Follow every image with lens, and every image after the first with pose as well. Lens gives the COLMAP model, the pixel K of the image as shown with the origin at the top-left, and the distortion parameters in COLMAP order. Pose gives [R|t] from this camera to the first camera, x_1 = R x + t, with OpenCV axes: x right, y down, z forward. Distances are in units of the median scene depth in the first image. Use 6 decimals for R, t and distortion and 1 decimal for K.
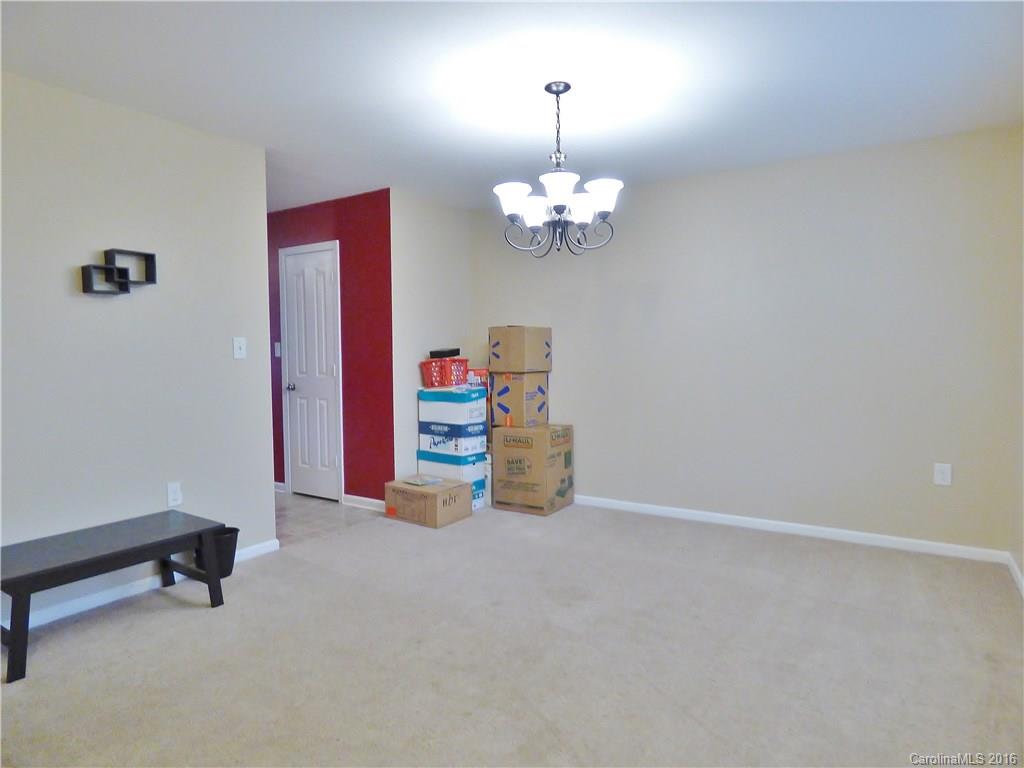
lens RADIAL K [[614.4, 0, 511.5], [0, 614.4, 378.9], [0, 0, 1]] dist [-0.014535, -0.000279]
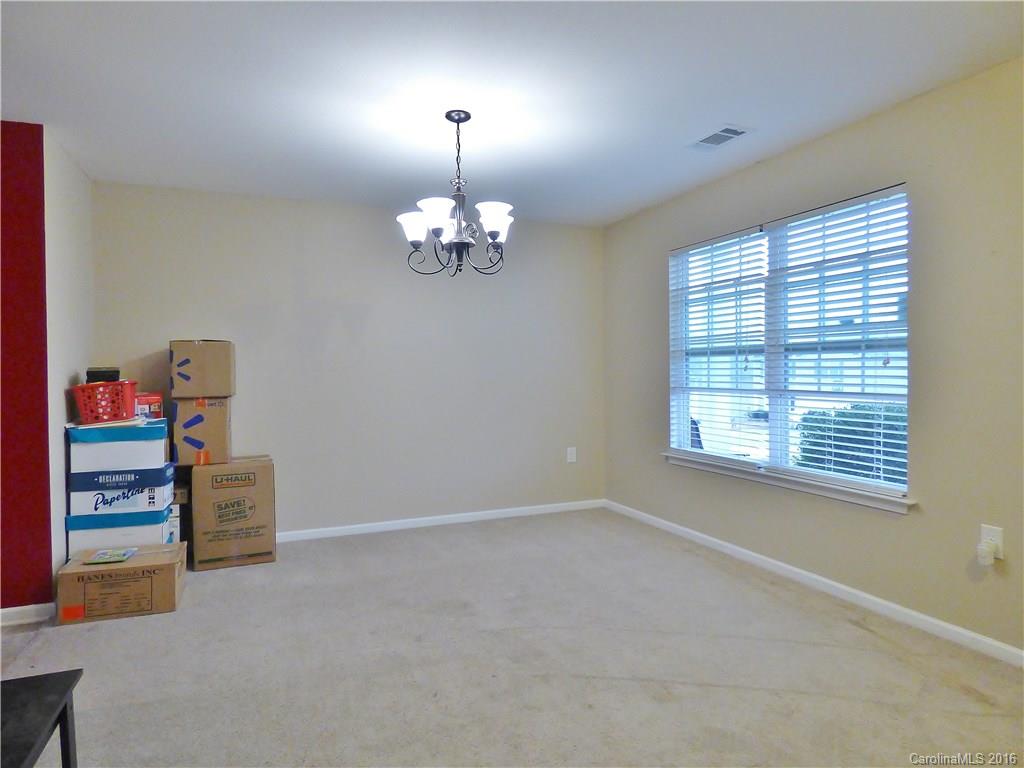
lens RADIAL K [[614.7, 0, 510.6], [0, 614.7, 383.2], [0, 0, 1]] dist [-0.010961, 0.001561]
pose [[0.557509, -0.013751, 0.830057, -0.450745], [0.040858, 0.999106, -0.010891, -0.003970], [-0.829165, 0.039986, 0.557573, 0.219154]]
